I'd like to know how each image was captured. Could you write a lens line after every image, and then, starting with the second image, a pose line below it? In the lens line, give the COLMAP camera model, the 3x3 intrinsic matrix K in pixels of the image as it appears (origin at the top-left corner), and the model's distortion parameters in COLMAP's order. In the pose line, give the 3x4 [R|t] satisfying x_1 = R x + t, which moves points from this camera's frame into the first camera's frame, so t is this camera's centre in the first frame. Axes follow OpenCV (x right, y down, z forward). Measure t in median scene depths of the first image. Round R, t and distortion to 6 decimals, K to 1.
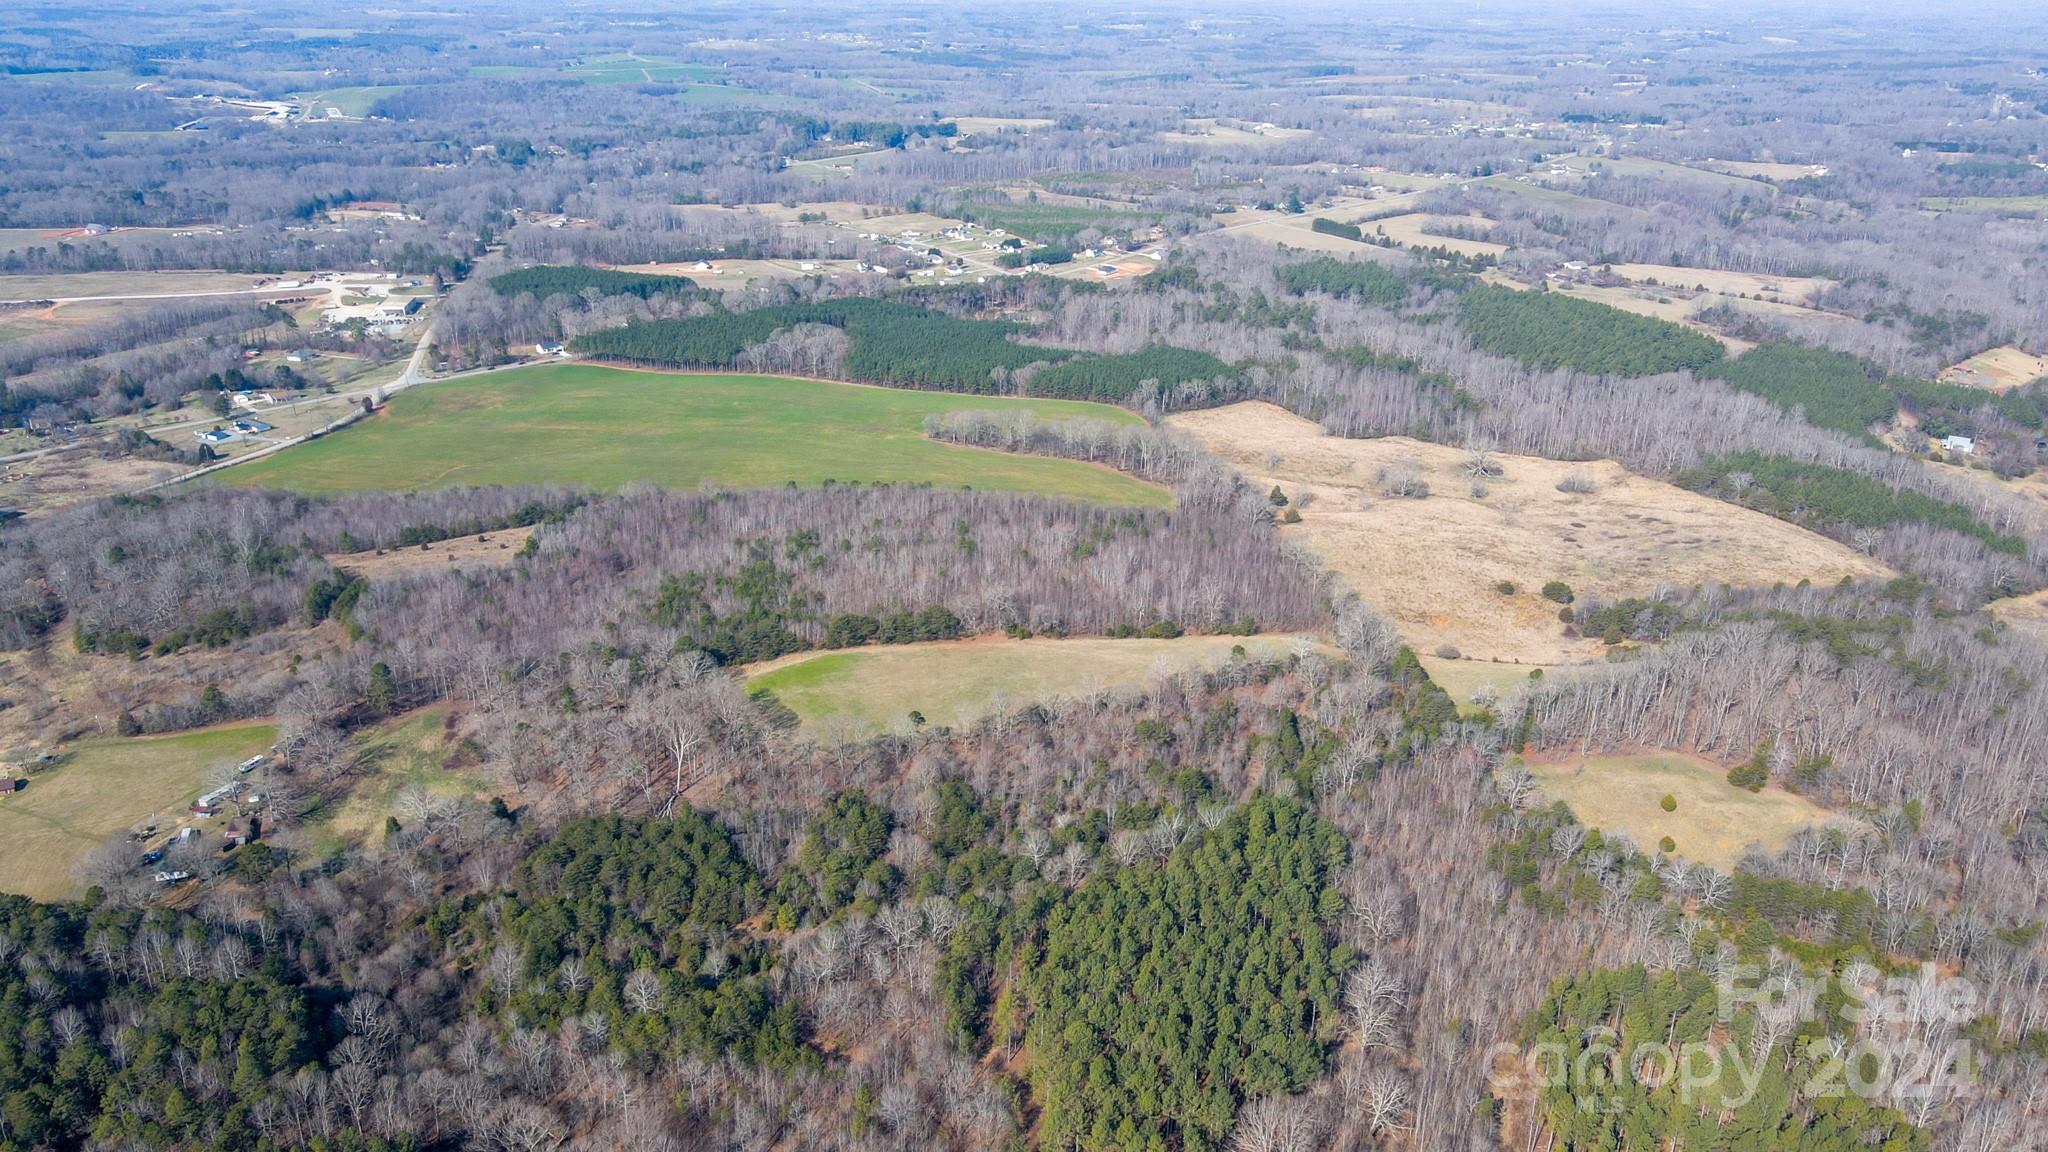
lens RADIAL K [[1518.8, 0, 1024.0], [0, 1518.8, 576.0], [0, 0, 1]] dist [-0.002390, 0.049550]
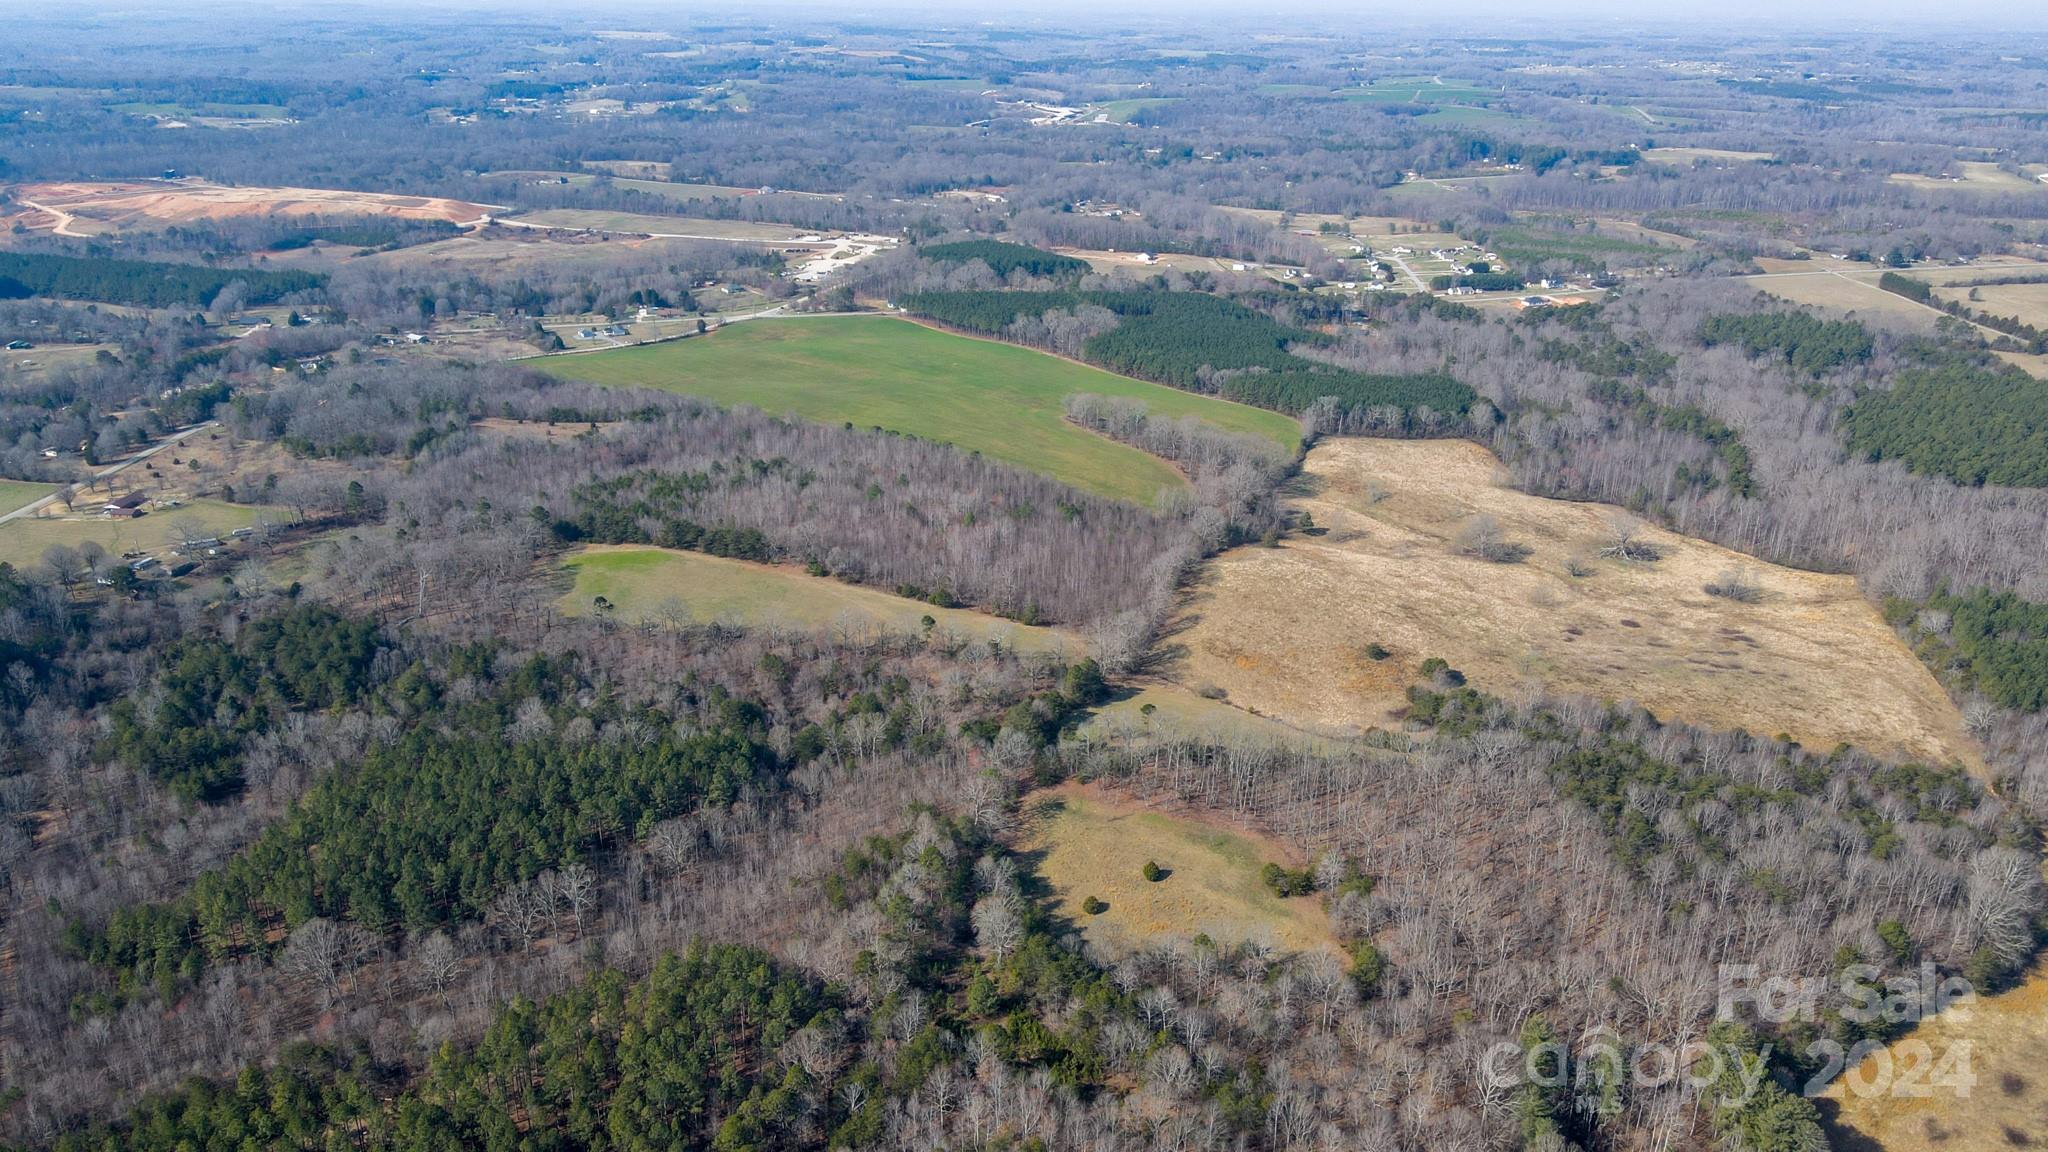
lens RADIAL K [[1518.8, 0, 1024.0], [0, 1518.8, 576.0], [0, 0, 1]] dist [-0.002390, 0.049550]
pose [[0.832258, 0.197888, -0.517868, 0.406687], [-0.207640, 0.977396, 0.039788, -0.018420], [0.514036, 0.074416, 0.854535, 0.107289]]
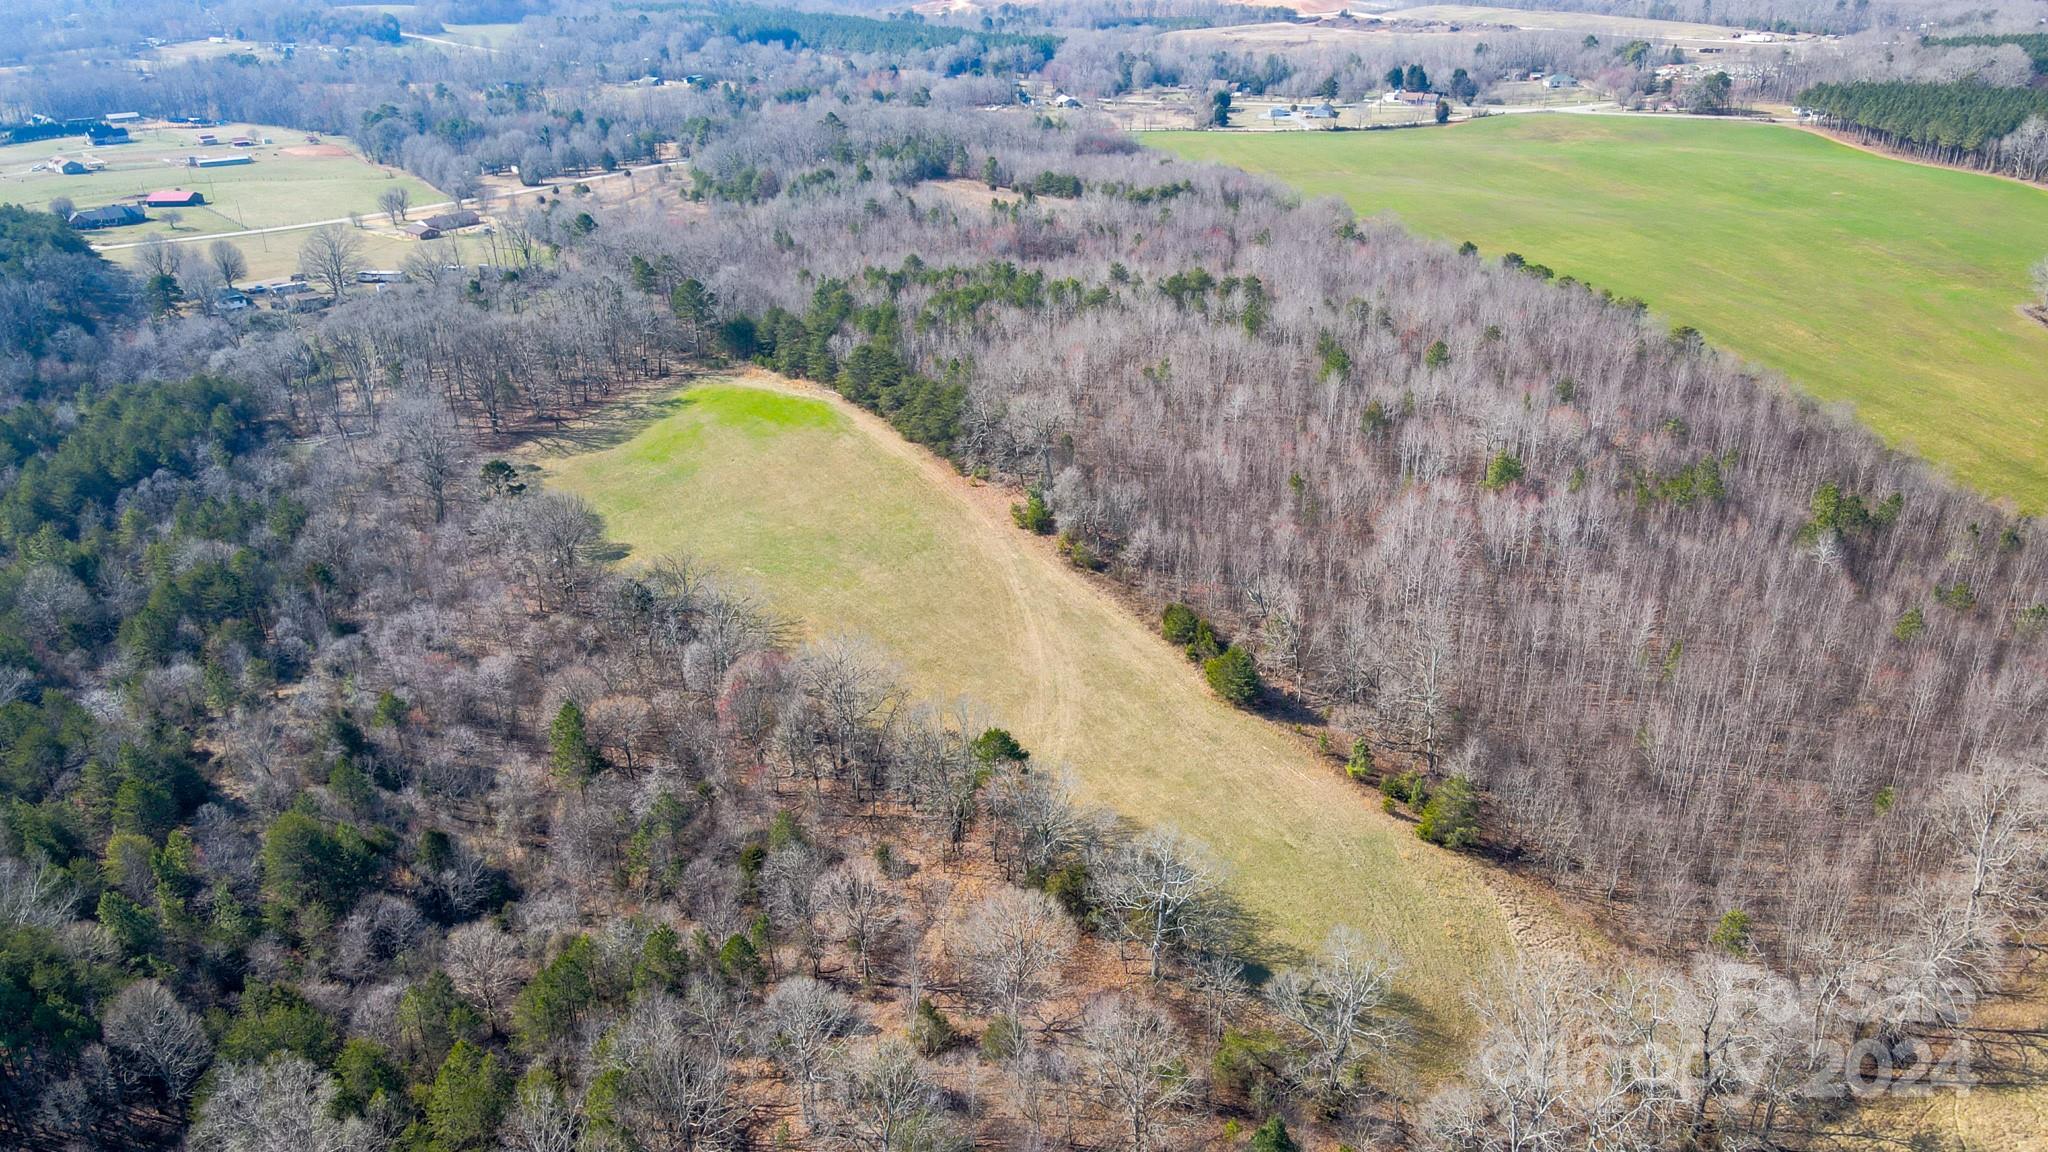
lens RADIAL K [[1506.0, 0, 1024.0], [0, 1506.0, 576.0], [0, 0, 1]] dist [-0.025543, 0.058016]
pose [[0.309510, 0.383811, -0.869996, 0.223718], [-0.339825, 0.899148, 0.275776, -0.037076], [0.888100, 0.210290, 0.408724, 0.510451]]
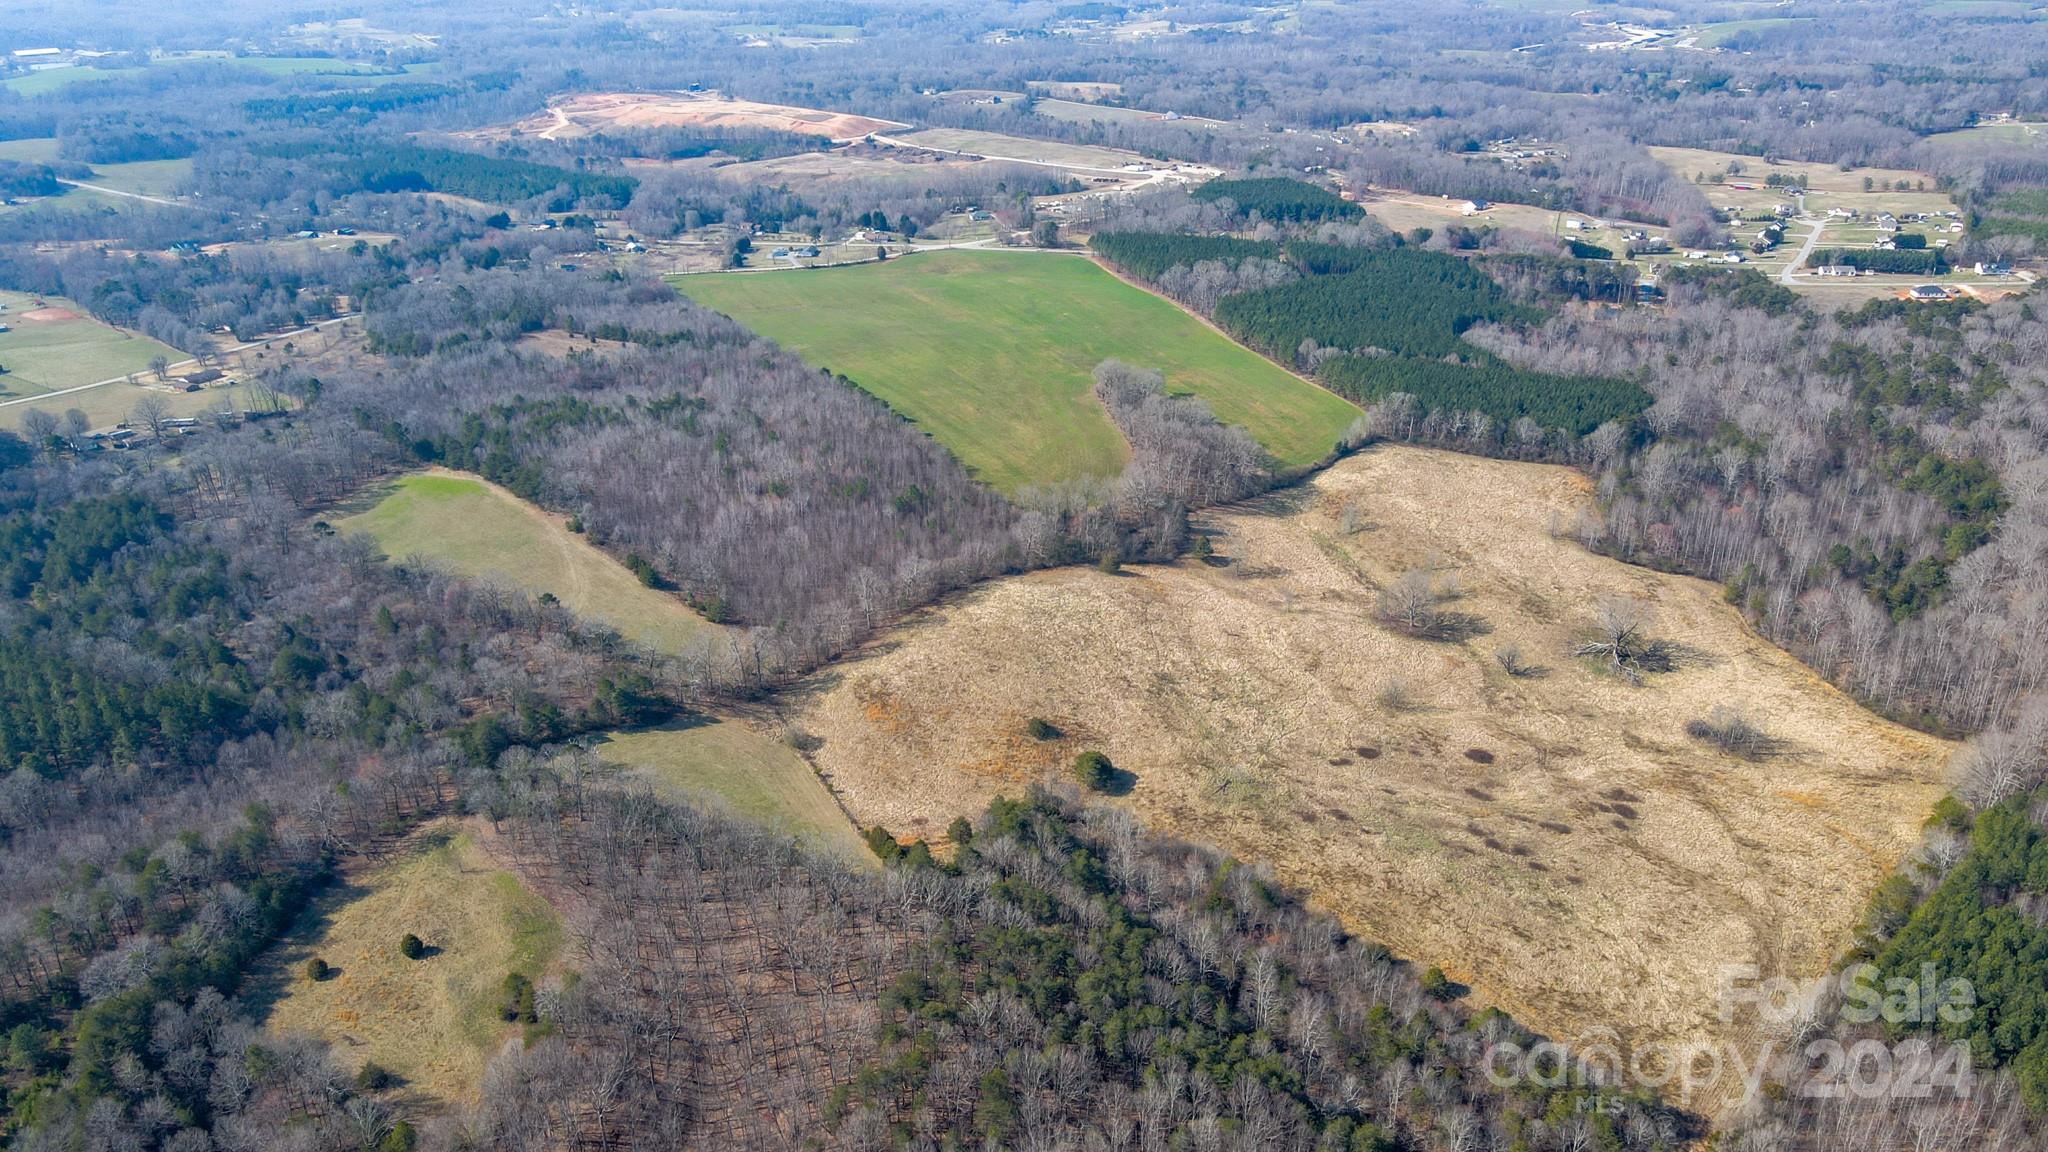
lens RADIAL K [[1518.8, 0, 1024.0], [0, 1518.8, 576.0], [0, 0, 1]] dist [-0.002390, 0.049550]
pose [[0.517383, 0.326538, -0.791004, 0.564460], [-0.300844, 0.934738, 0.189096, -0.122756], [0.801129, 0.140134, 0.581855, 0.412220]]
